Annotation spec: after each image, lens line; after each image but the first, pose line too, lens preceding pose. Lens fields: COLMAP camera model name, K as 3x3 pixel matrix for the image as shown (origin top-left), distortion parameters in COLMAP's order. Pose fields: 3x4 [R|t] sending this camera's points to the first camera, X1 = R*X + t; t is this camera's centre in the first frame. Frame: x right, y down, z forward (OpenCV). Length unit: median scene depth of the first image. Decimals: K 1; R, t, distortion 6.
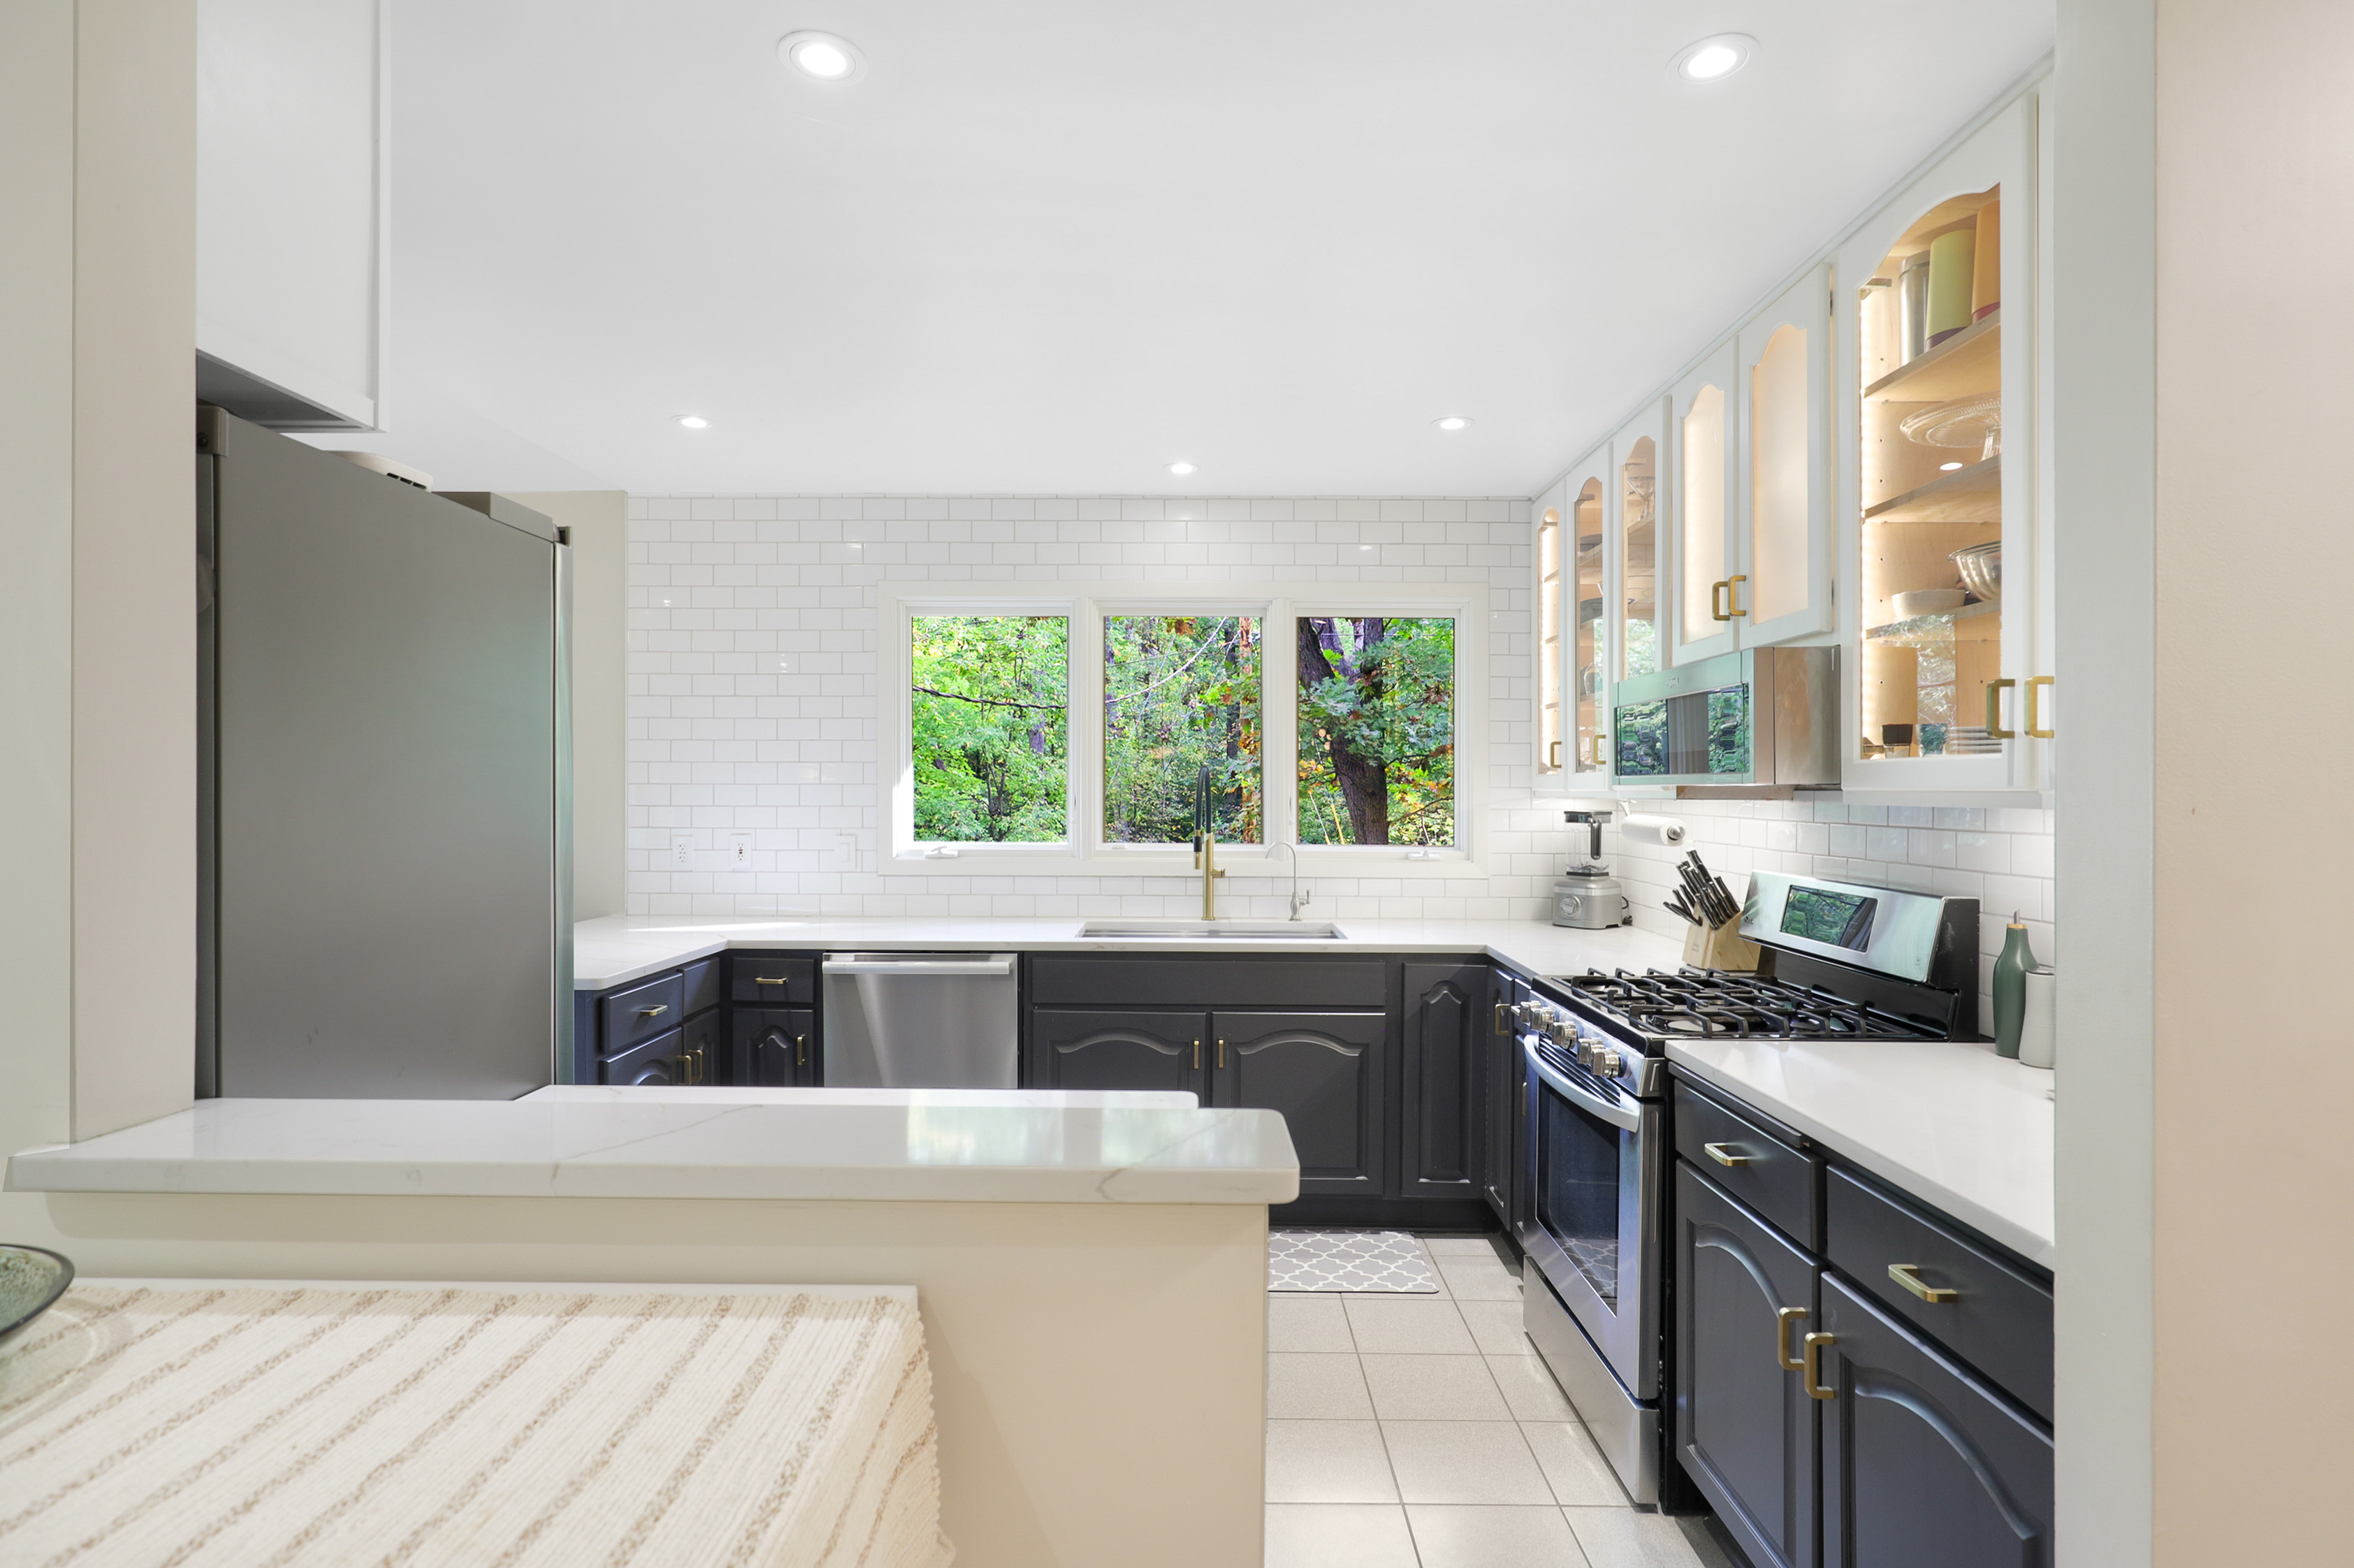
lens RADIAL K [[1189.8, 0, 1182.4], [0, 1189.8, 790.9], [0, 0, 1]] dist [0.000109, 0.000089]
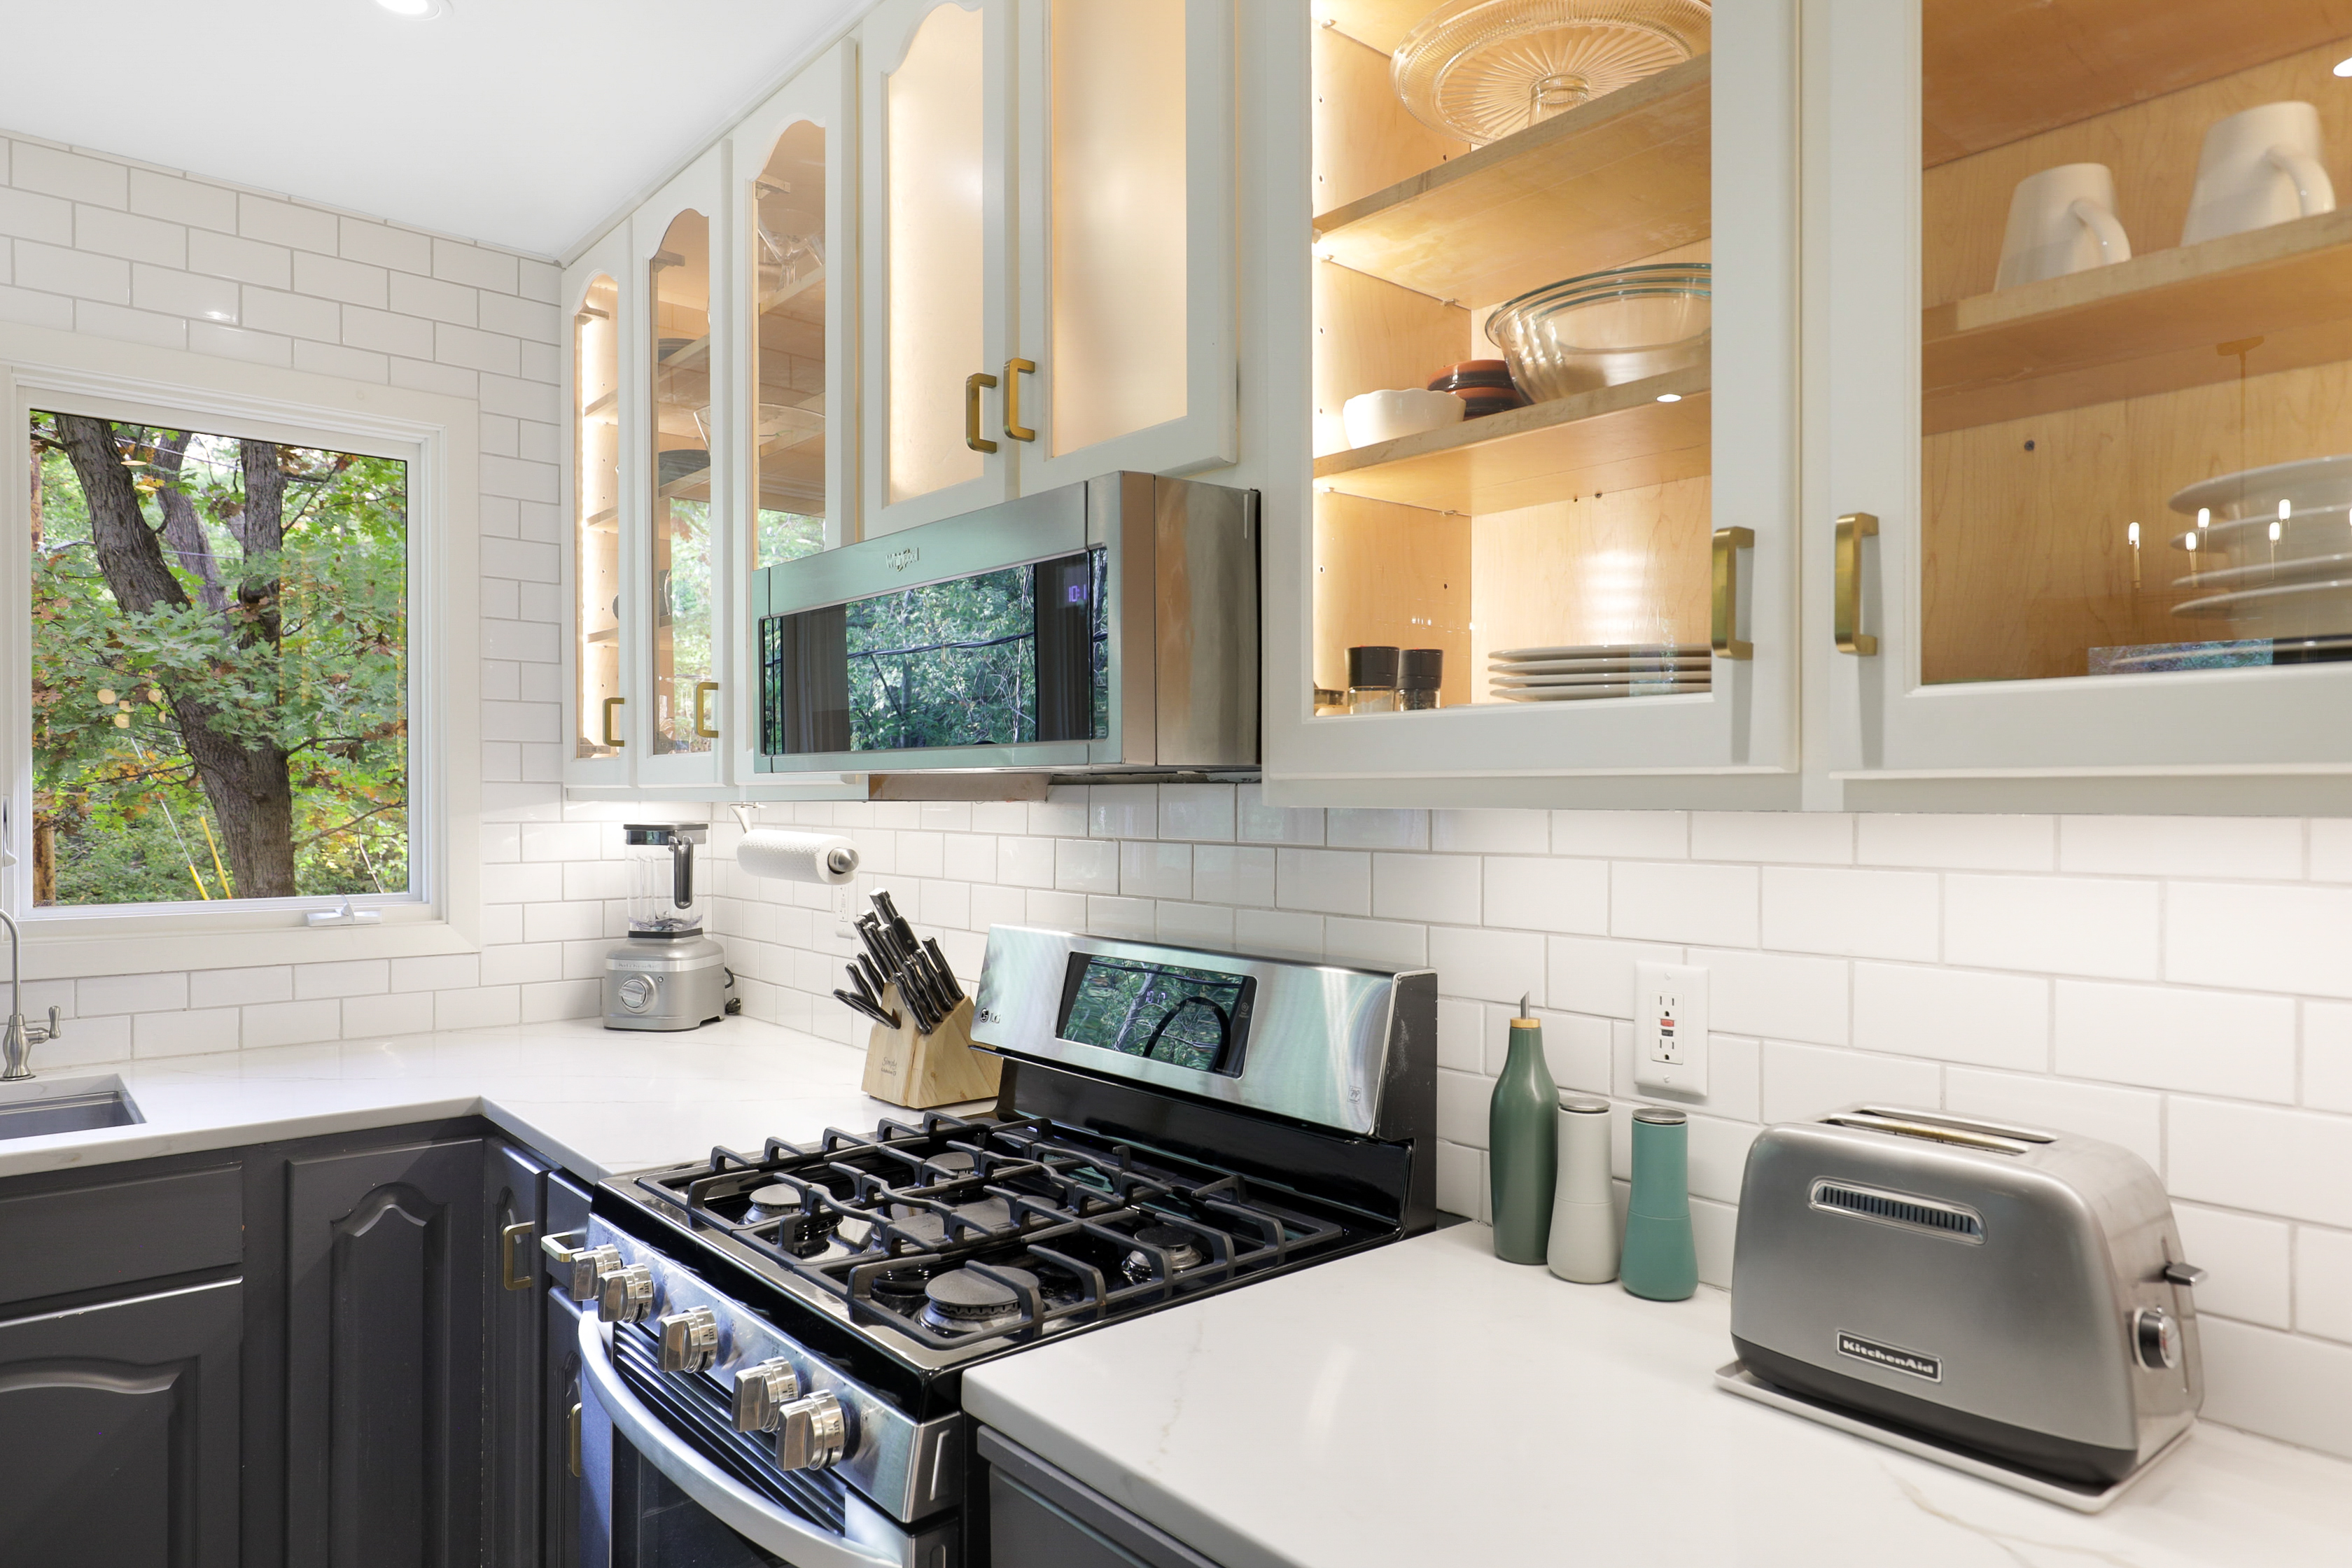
lens RADIAL K [[1444.9, 0, 1176.0], [0, 1444.9, 784.0], [0, 0, 1]] dist [0.001352, 0.000515]
pose [[0.756689, -0.001007, 0.653774, 0.078844], [0.005518, 0.999973, -0.004847, 0.002799], [-0.653752, 0.007275, 0.756674, 0.344585]]
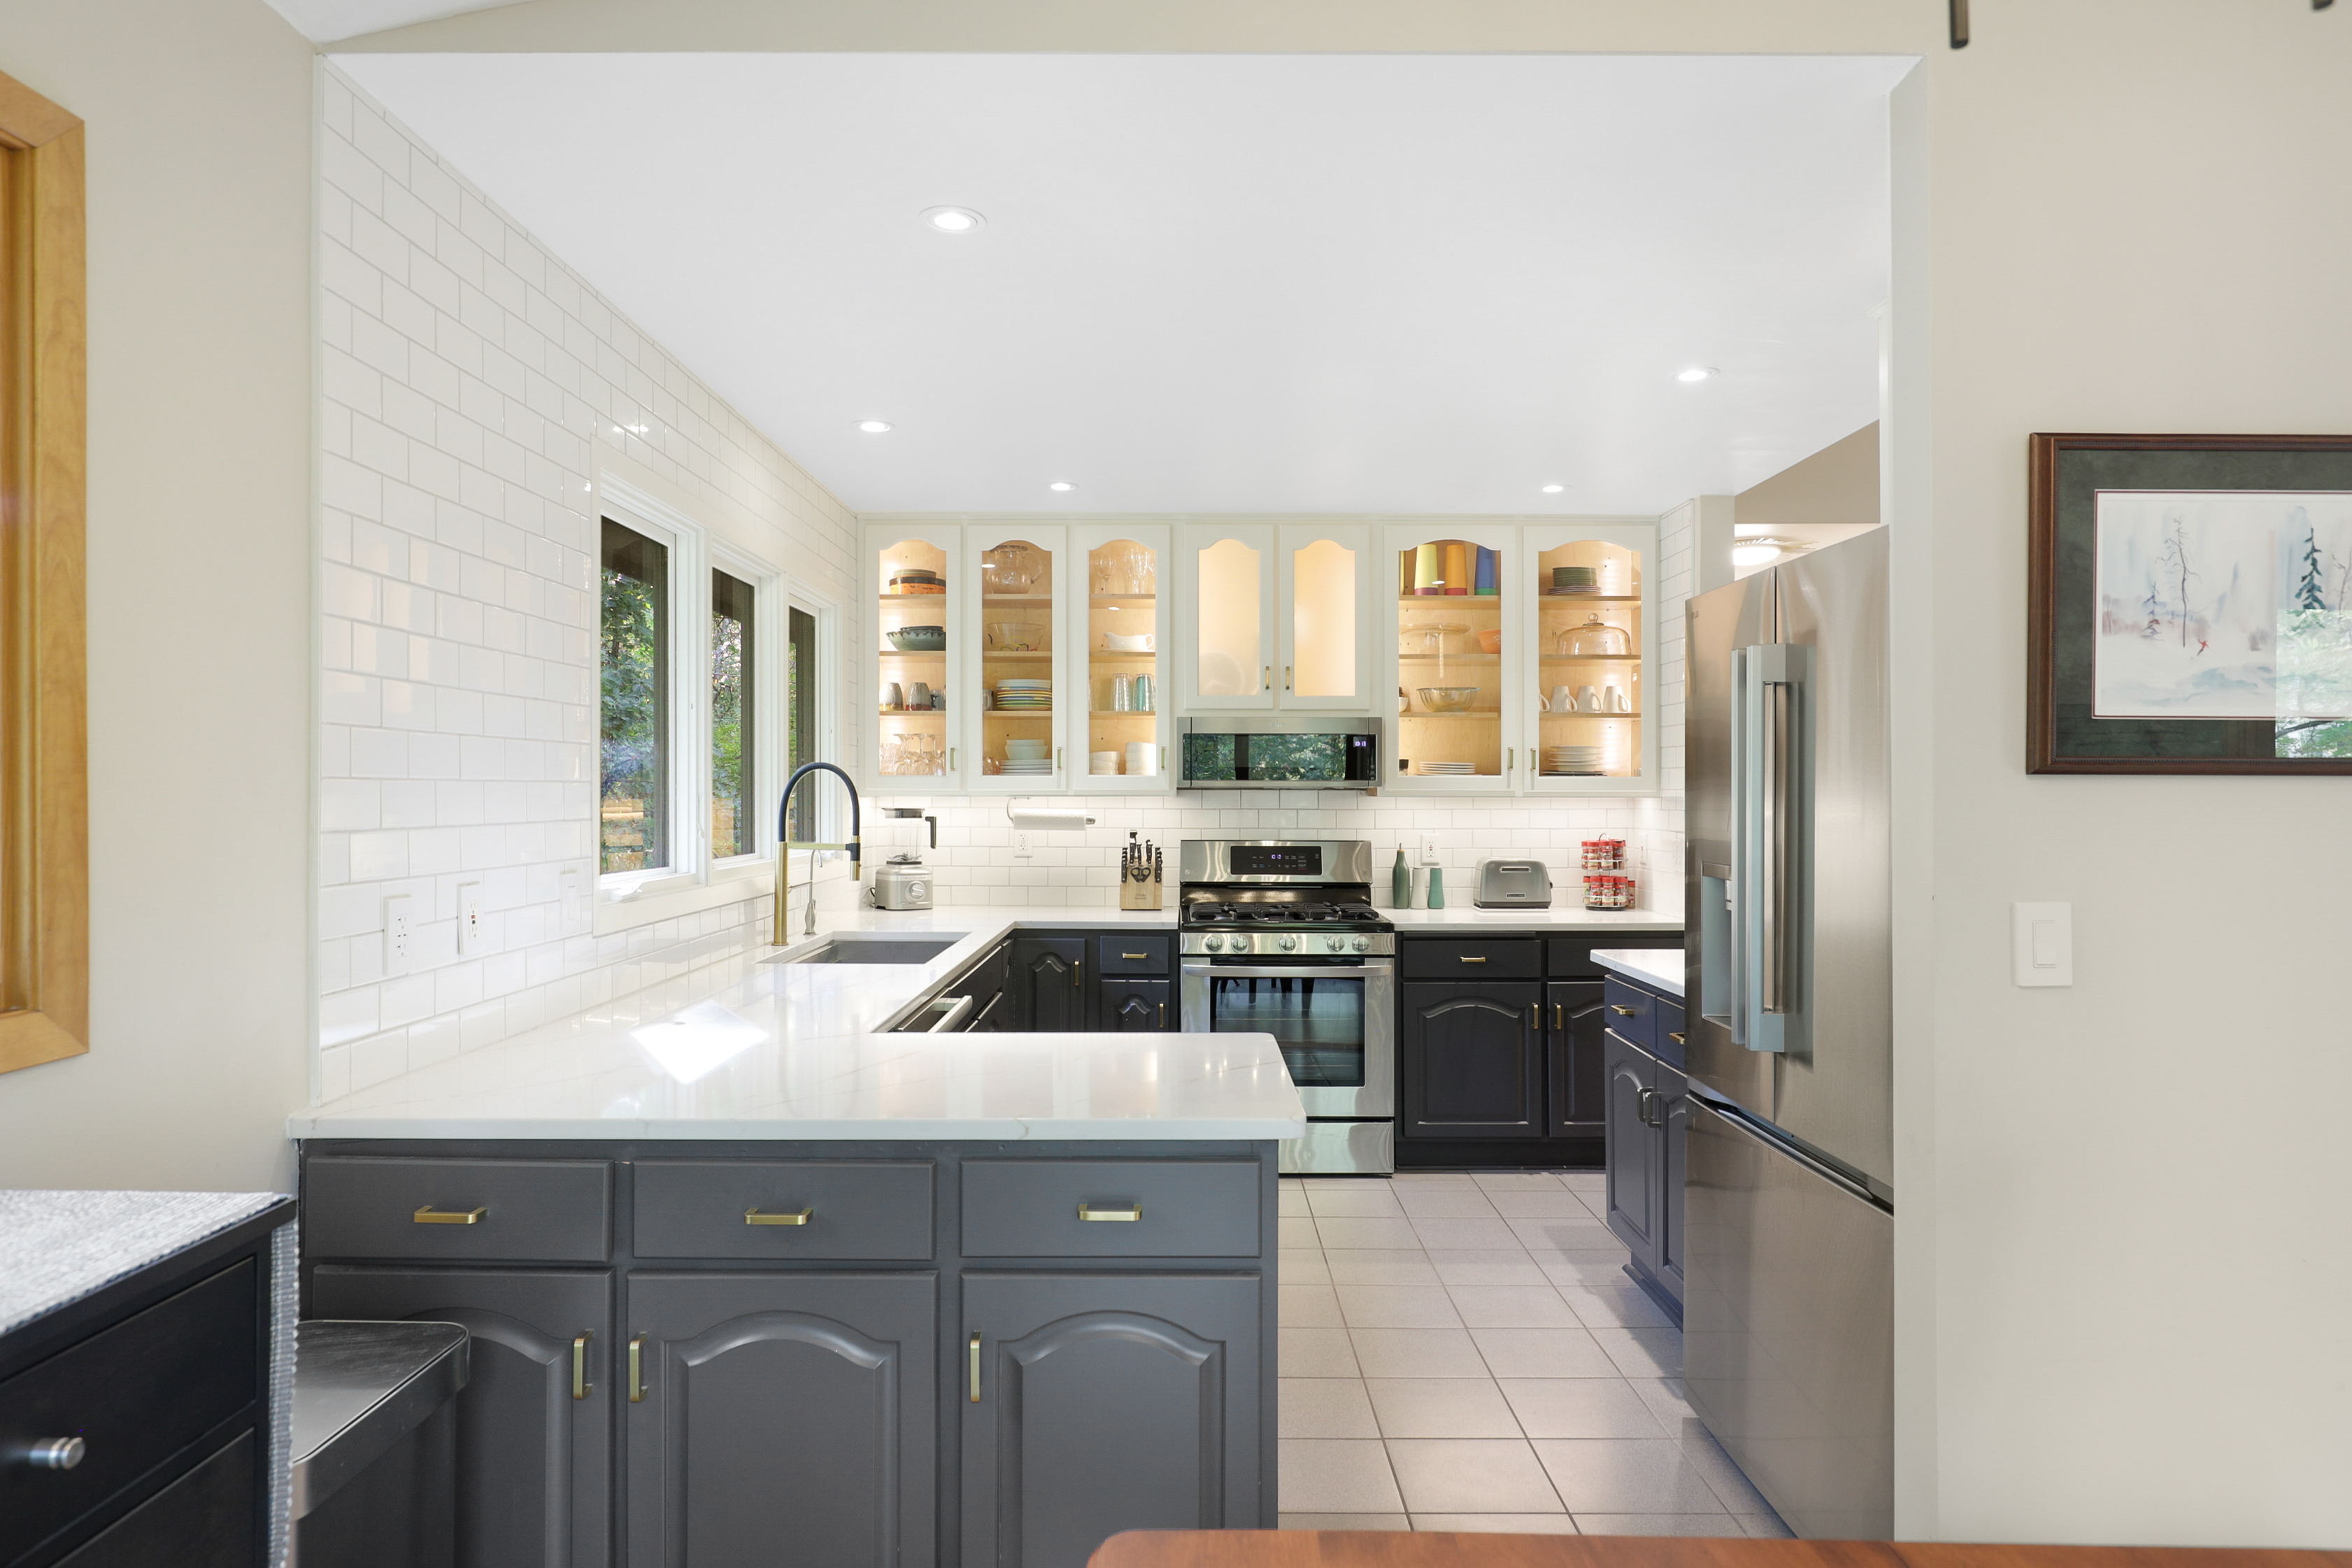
lens RADIAL K [[1409.5, 0, 1176.0], [0, 1409.5, 784.0], [0, 0, 1]] dist [-0.001403, -0.000368]
pose [[-0.018132, 0.001756, 0.999834, -1.105812], [0.000702, 0.999998, -0.001744, -0.003660], [-0.999835, 0.000670, -0.018133, 0.844279]]
